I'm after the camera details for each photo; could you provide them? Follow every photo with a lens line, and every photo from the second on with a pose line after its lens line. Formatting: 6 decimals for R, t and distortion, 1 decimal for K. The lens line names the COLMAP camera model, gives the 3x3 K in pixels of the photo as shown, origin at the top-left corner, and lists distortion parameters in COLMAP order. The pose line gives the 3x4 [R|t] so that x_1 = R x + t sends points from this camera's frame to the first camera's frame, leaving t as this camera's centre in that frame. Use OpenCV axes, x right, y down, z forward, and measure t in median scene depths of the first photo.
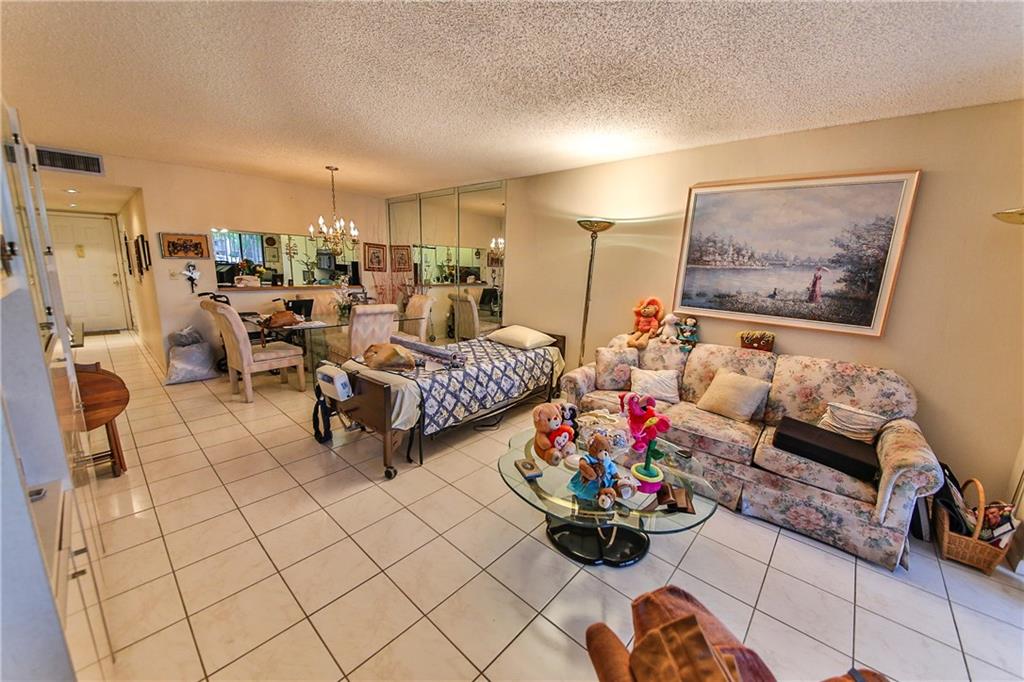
lens RADIAL K [[379.8, 0, 512.0], [0, 379.8, 341.0], [0, 0, 1]] dist [0.000462, -0.000048]
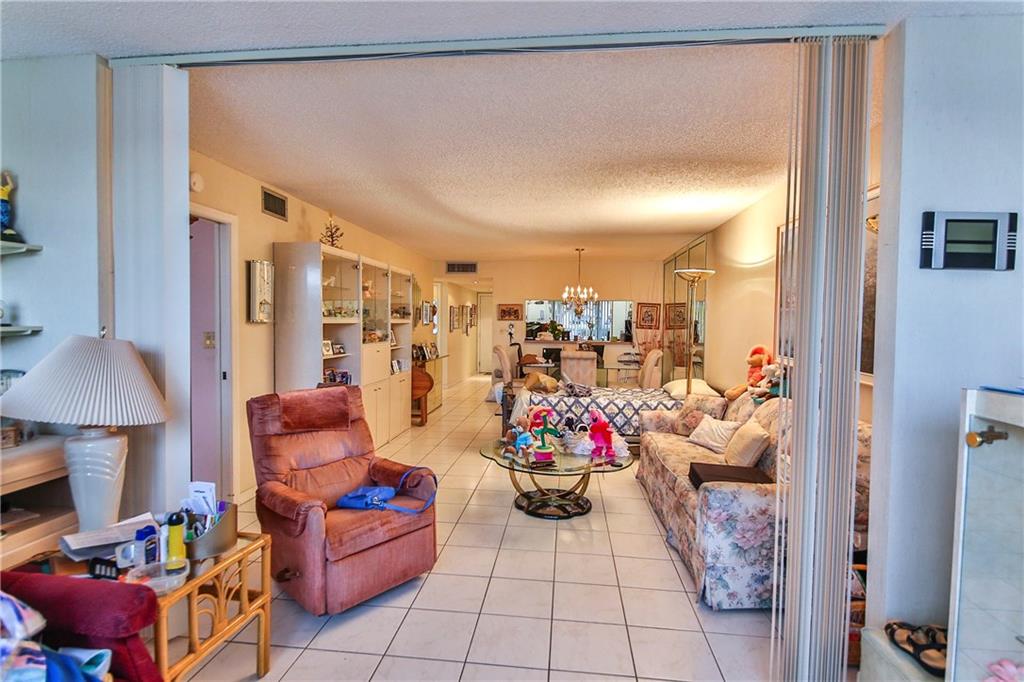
lens RADIAL K [[502.0, 0, 512.0], [0, 502.0, 341.0], [0, 0, 1]] dist [-0.000168, -0.000023]
pose [[0.587993, 0.006357, -0.808841, 0.828704], [-0.152591, 0.982886, -0.103203, 0.072044], [0.794342, 0.184105, 0.578900, -0.125513]]
